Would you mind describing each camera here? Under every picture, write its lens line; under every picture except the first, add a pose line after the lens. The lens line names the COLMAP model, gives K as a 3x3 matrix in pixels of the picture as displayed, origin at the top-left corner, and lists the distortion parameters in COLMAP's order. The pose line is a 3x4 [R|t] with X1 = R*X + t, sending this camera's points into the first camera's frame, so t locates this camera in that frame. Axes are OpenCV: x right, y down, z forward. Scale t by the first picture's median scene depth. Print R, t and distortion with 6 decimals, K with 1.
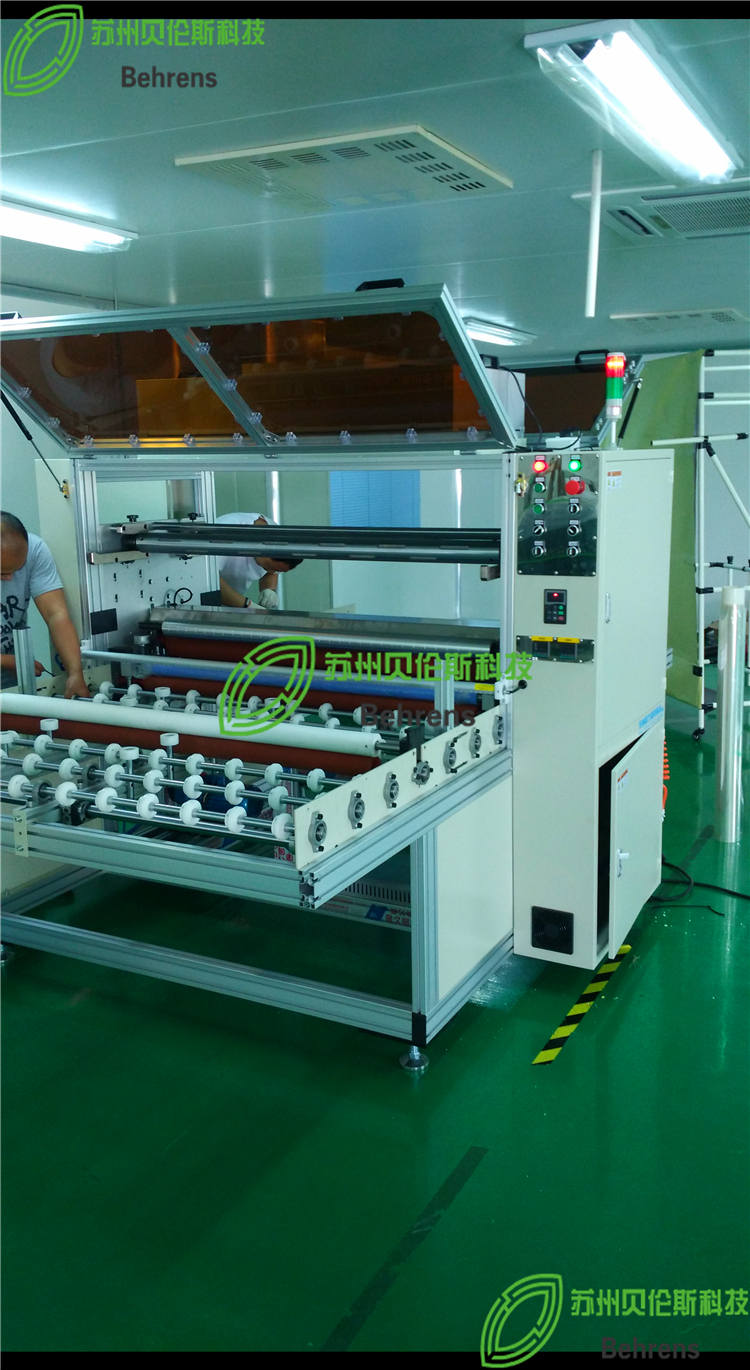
lens RADIAL K [[1134.8, 0, 376.3], [0, 1134.8, 666.5], [0, 0, 1]] dist [0.178456, -0.458757]
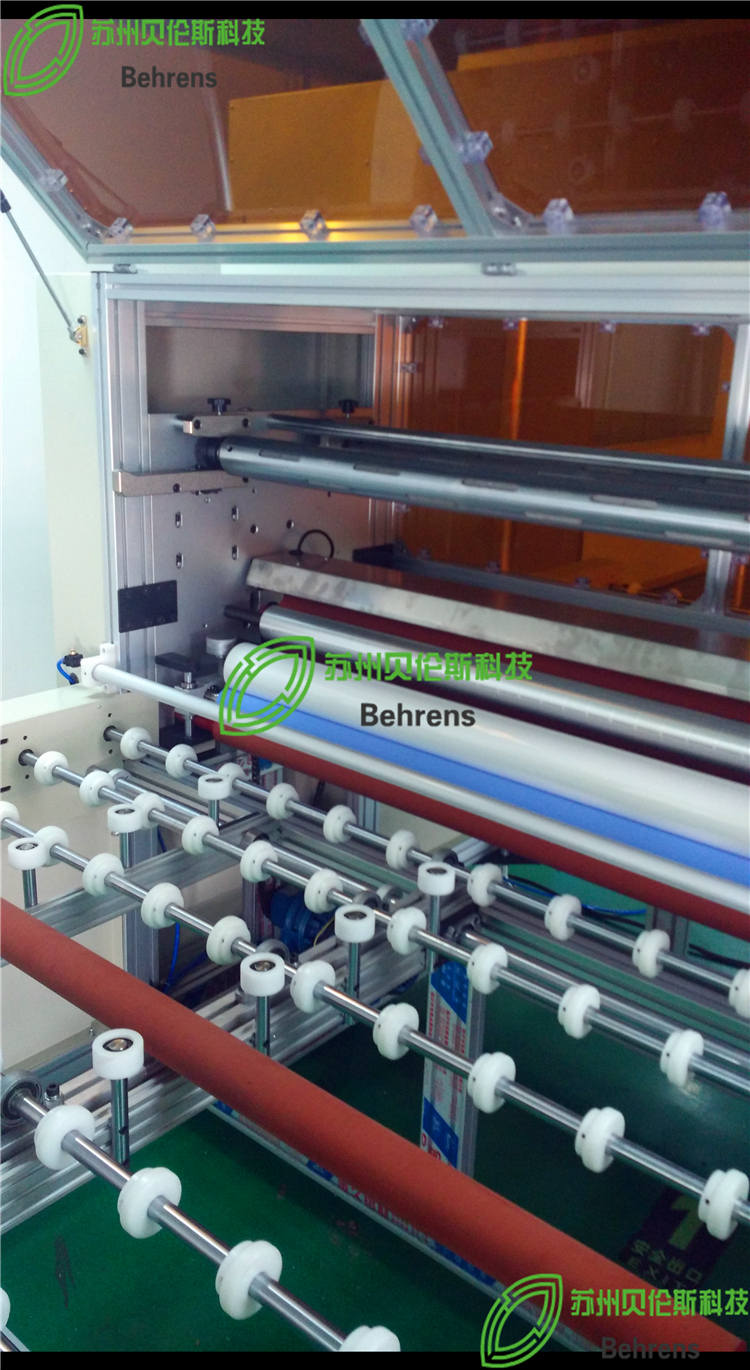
lens RADIAL K [[1134.8, 0, 376.3], [0, 1134.8, 666.5], [0, 0, 1]] dist [0.178456, -0.458757]
pose [[0.976392, 0.107522, -0.187344, -0.045897], [-0.087388, 0.989788, 0.112622, -0.091252], [0.197540, -0.093592, 0.975817, 0.598515]]
